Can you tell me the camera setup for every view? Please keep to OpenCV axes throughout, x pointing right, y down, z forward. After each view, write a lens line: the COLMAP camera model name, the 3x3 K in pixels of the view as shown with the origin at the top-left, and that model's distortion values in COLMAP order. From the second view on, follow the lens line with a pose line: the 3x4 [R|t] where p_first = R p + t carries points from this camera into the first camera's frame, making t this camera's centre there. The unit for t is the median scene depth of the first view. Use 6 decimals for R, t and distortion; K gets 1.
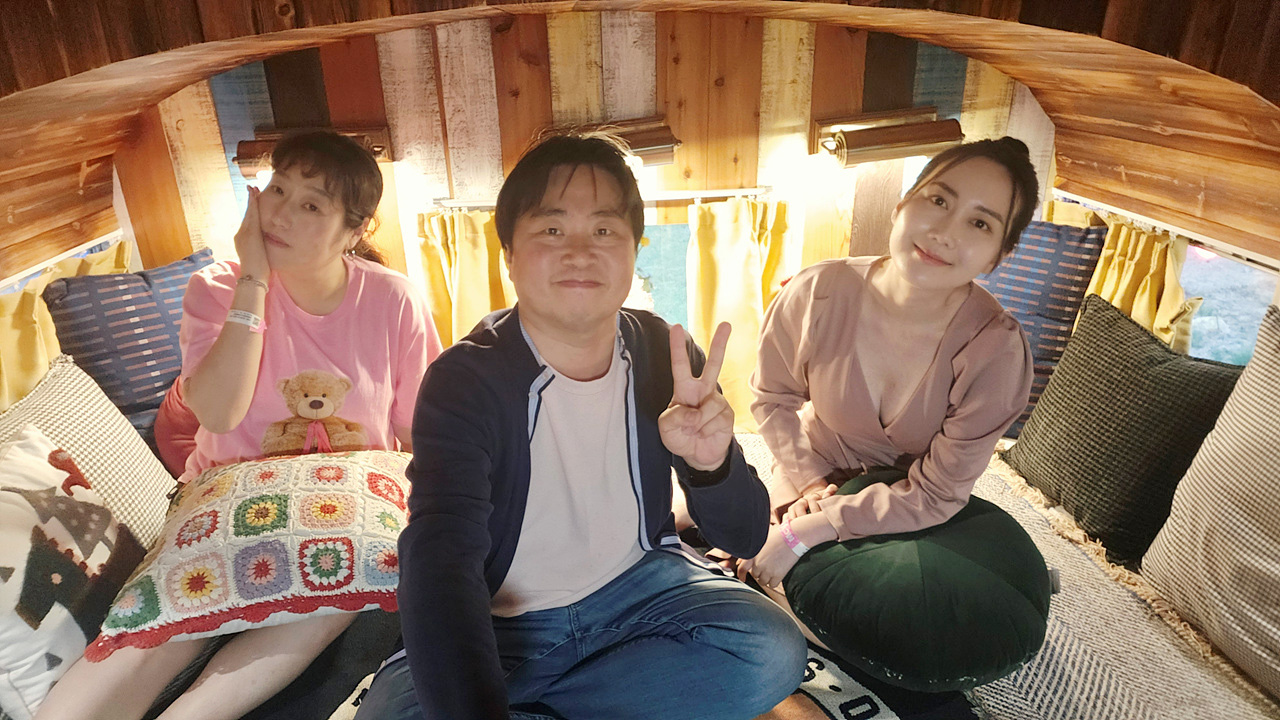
lens RADIAL K [[775.5, 0, 621.0], [0, 775.5, 343.0], [0, 0, 1]] dist [0.049991, -0.052991]
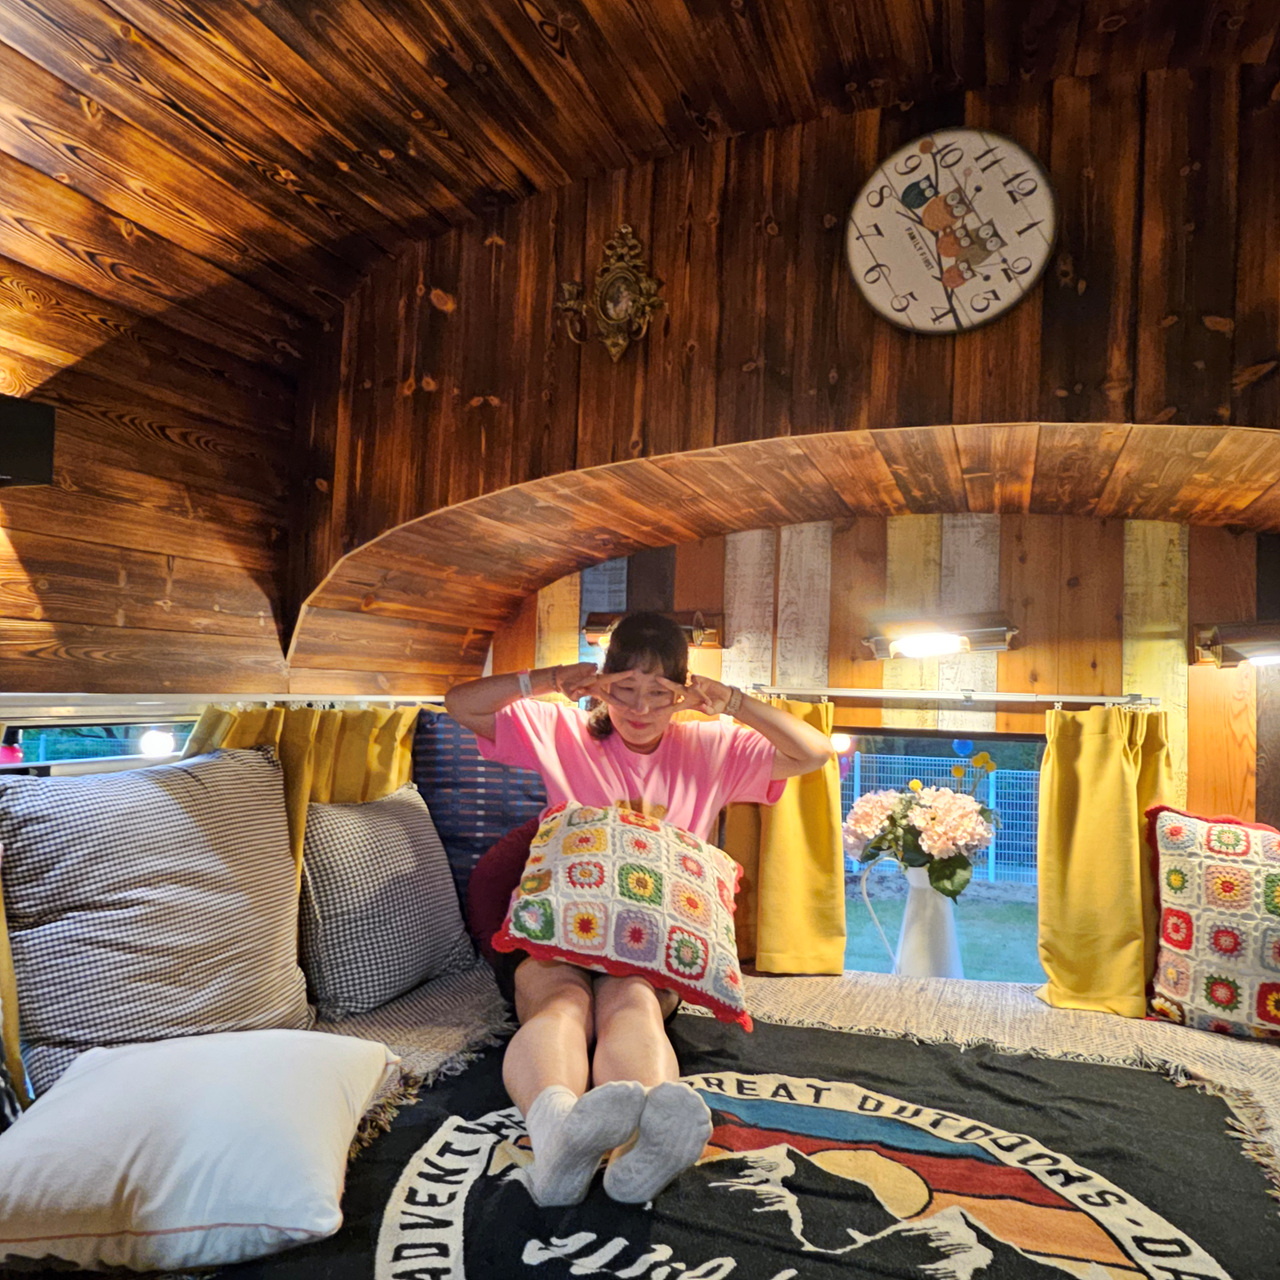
lens RADIAL K [[1007.9, 0, 639.3], [0, 1007.9, 645.2], [0, 0, 1]] dist [-0.002337, -0.003198]
pose [[0.911890, 0.032946, -0.409110, 0.160834], [-0.200204, 0.905851, -0.373299, 0.302122], [0.358294, 0.422313, 0.832633, -0.153711]]
